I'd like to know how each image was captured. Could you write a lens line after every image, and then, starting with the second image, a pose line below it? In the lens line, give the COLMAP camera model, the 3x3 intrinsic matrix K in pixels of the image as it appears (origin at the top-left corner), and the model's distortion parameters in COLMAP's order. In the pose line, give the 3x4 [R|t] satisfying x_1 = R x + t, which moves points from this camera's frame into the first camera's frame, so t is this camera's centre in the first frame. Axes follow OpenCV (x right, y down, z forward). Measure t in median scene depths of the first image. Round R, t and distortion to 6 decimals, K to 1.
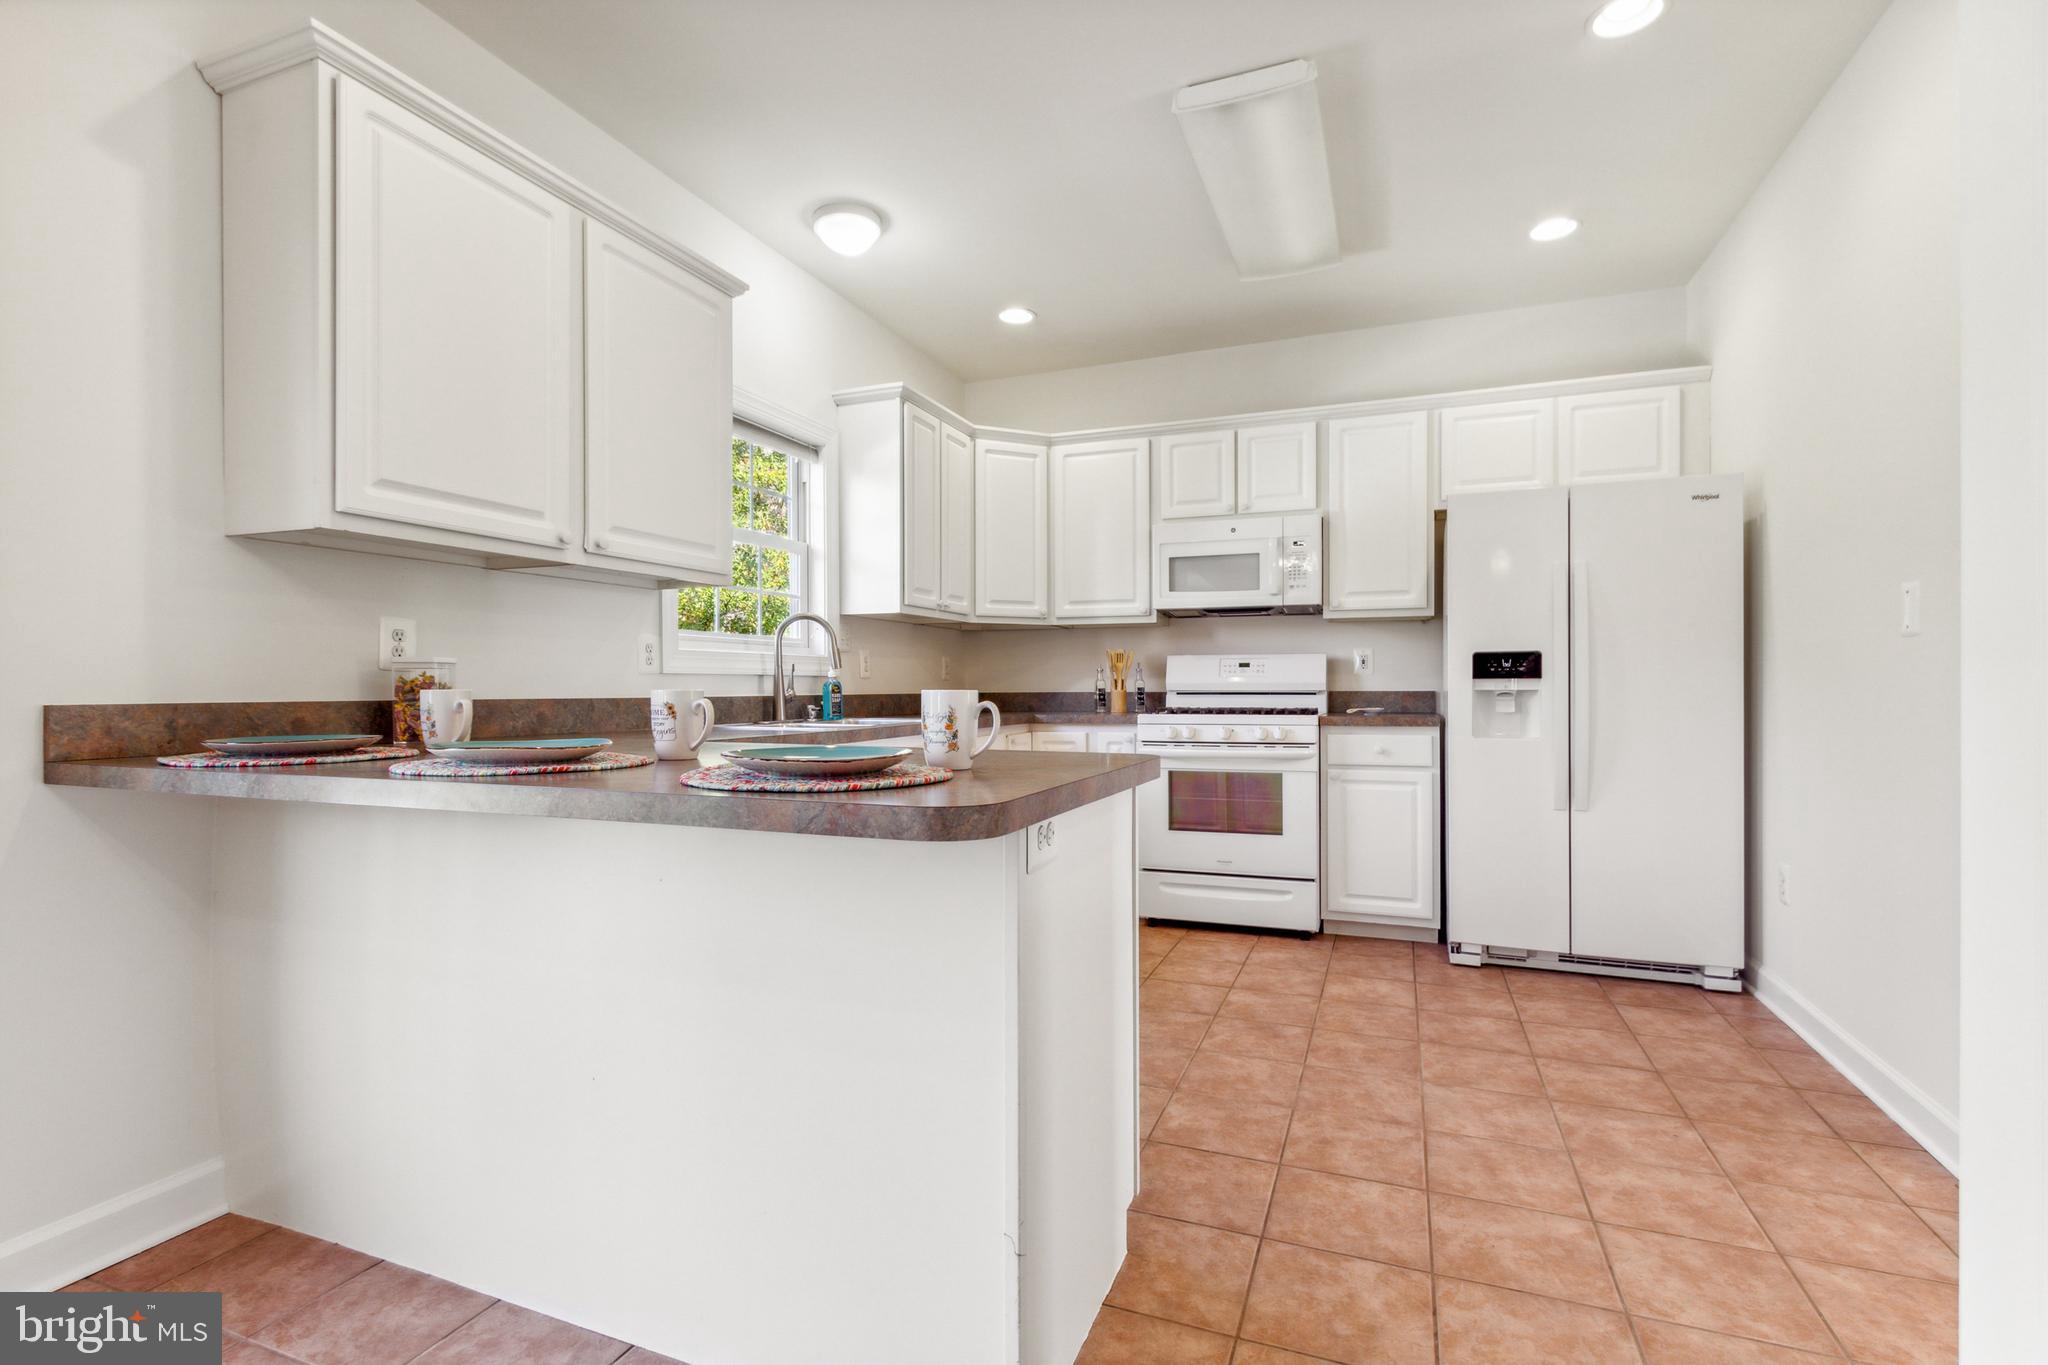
lens RADIAL K [[954.1, 0, 1022.9], [0, 954.1, 695.4], [0, 0, 1]] dist [0.008845, -0.003132]
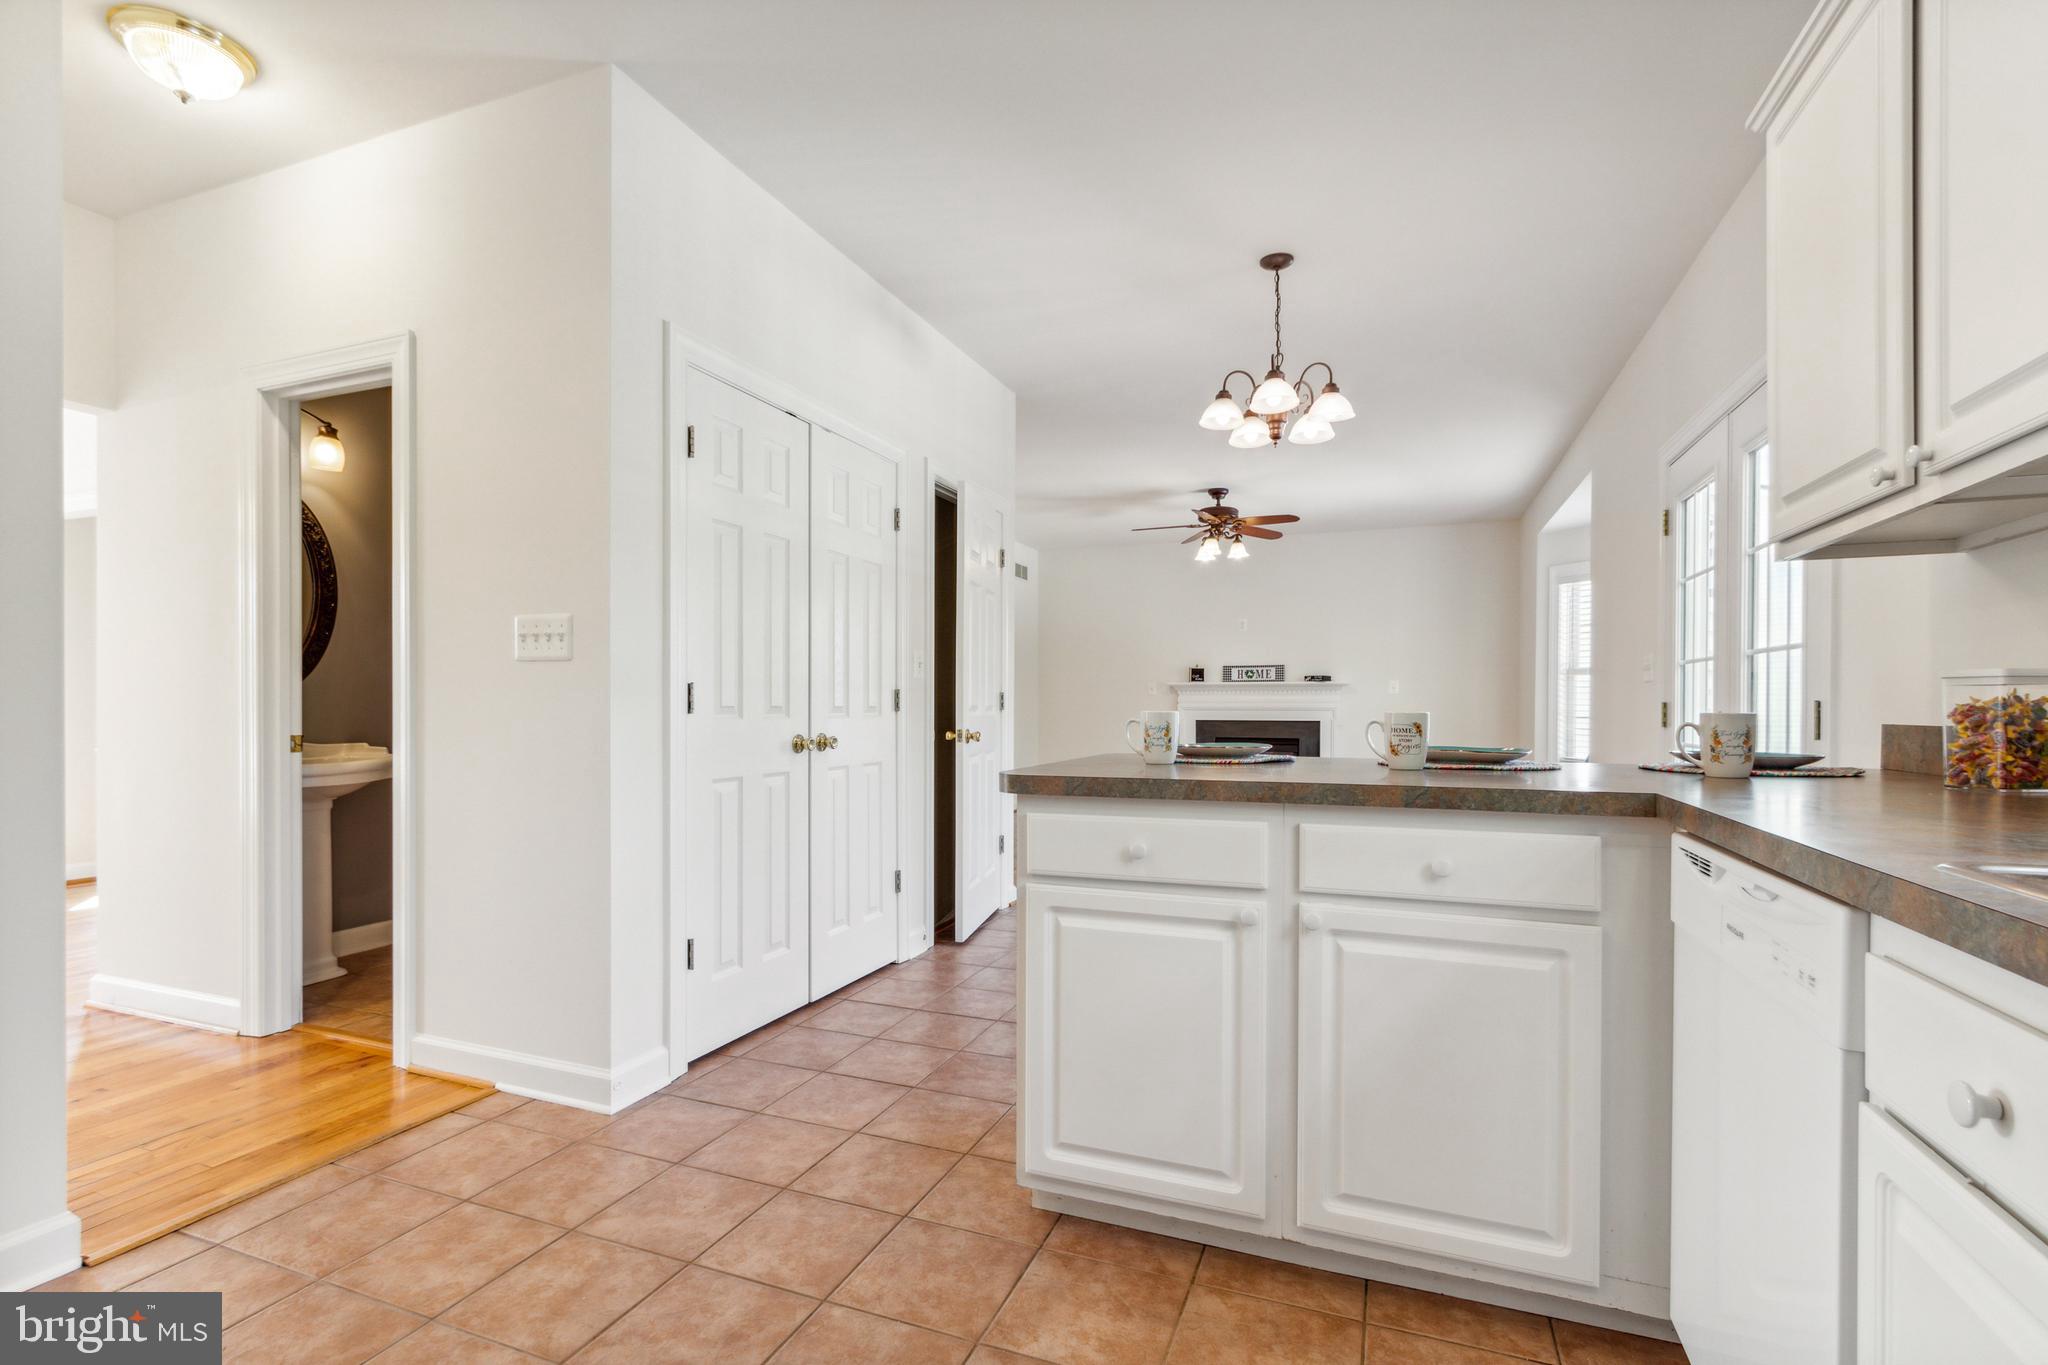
lens RADIAL K [[954.1, 0, 1036.3], [0, 954.1, 700.4], [0, 0, 1]] dist [0.008845, -0.003132]
pose [[-0.999878, -0.002308, -0.015475, 0.062468], [-0.002390, 0.999983, 0.005278, -0.013389], [0.015463, 0.005314, -0.999866, 1.094661]]
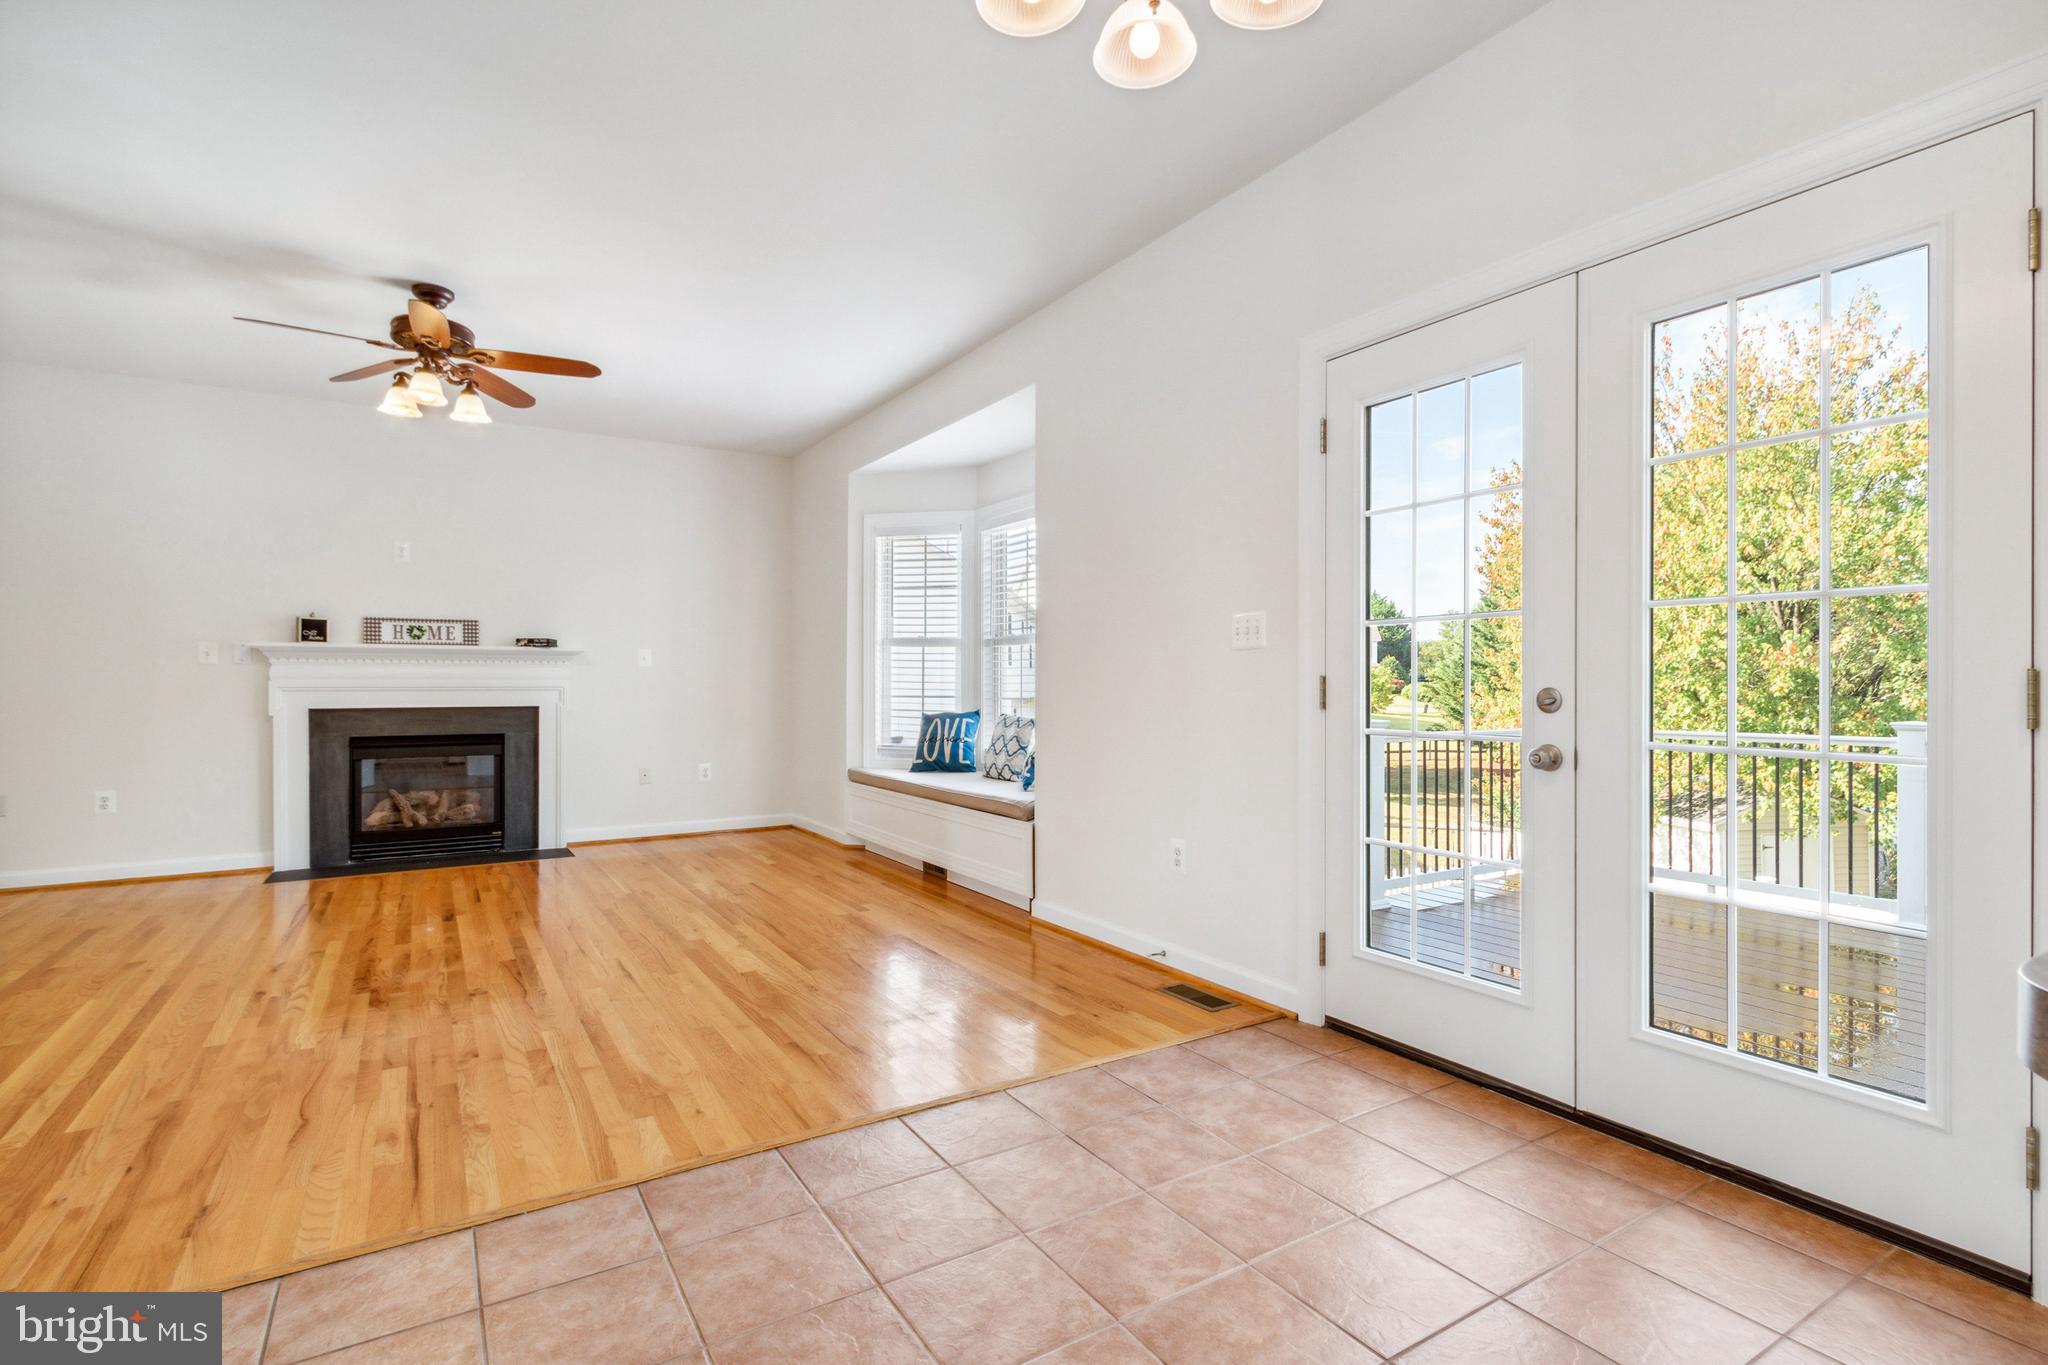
lens RADIAL K [[954.1, 0, 1015.2], [0, 954.1, 695.8], [0, 0, 1]] dist [0.008845, -0.003132]
pose [[-0.594289, 0.008285, -0.804209, 0.144395], [-0.008180, 0.999833, 0.016345, -0.000099], [0.804210, 0.016292, -0.594122, 0.267507]]
